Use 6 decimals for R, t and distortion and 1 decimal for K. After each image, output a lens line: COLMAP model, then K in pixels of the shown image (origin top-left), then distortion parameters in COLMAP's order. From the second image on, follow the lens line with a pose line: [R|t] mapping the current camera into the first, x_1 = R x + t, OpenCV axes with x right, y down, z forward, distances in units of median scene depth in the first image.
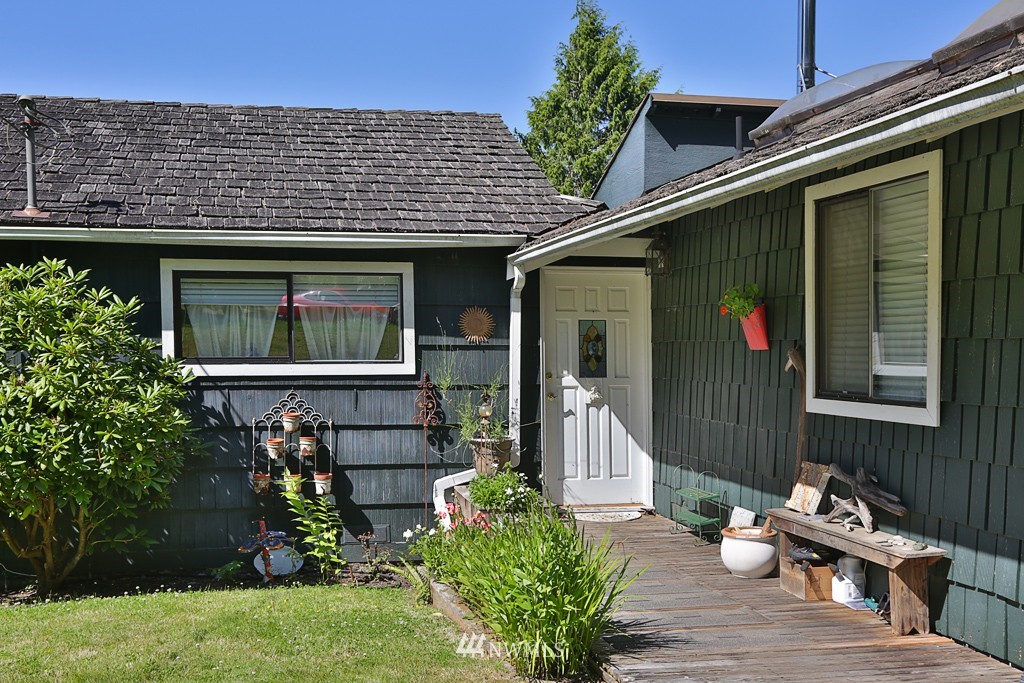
lens RADIAL K [[1880.8, 0, 509.7], [0, 1880.8, 349.7], [0, 0, 1]] dist [0.126591, 0.000000]
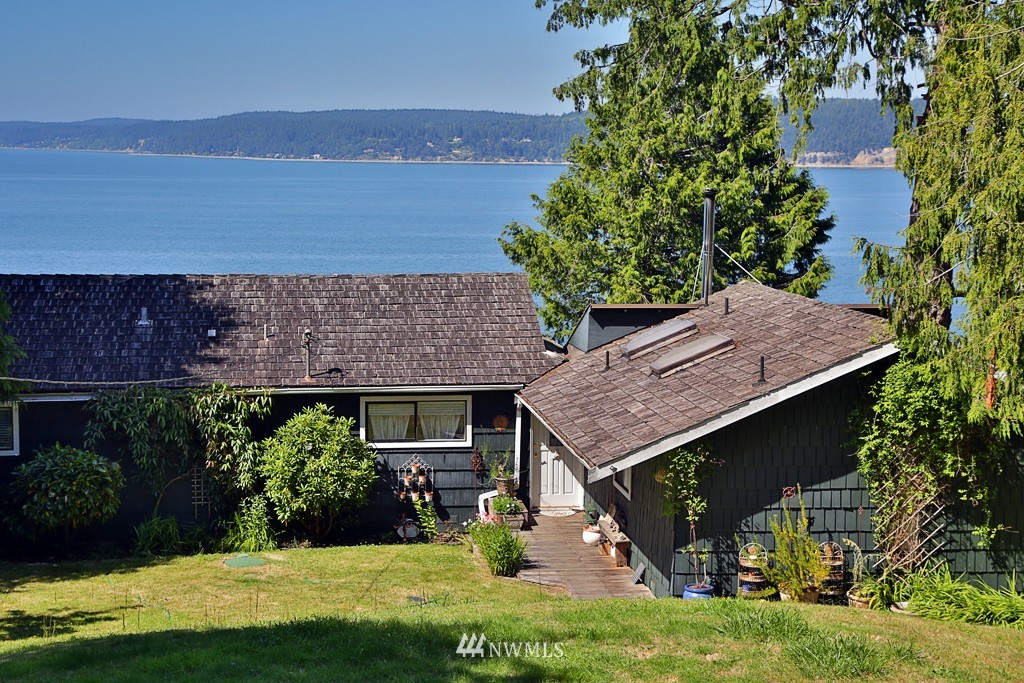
lens RADIAL K [[1761.8, 0, 515.2], [0, 1761.8, 332.1], [0, 0, 1]] dist [0.261488, 0.000000]
pose [[0.999066, 0.022136, -0.037105, 0.076481], [-0.021690, 0.999688, 0.012367, -0.151788], [0.037367, -0.011550, 0.999235, -1.084363]]
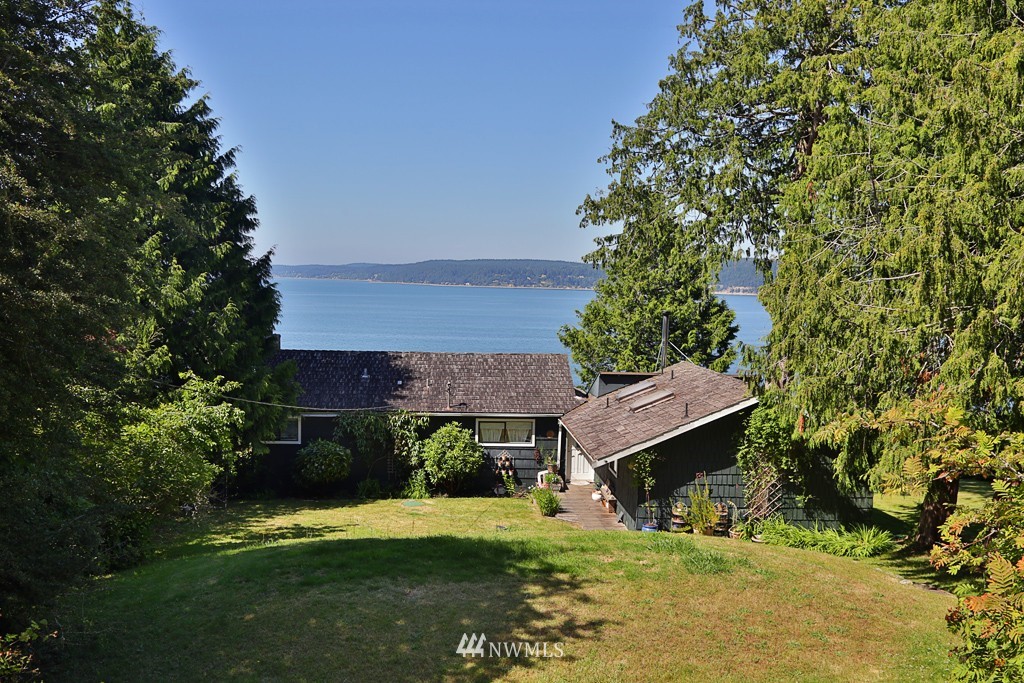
lens RADIAL K [[949.5, 0, 511.8], [0, 949.5, 335.7], [0, 0, 1]] dist [-0.006592, 0.000000]
pose [[0.994649, 0.039869, -0.095311, 0.091039], [-0.043458, 0.998410, -0.035888, -0.156963], [0.093729, 0.039838, 0.994800, -1.108010]]
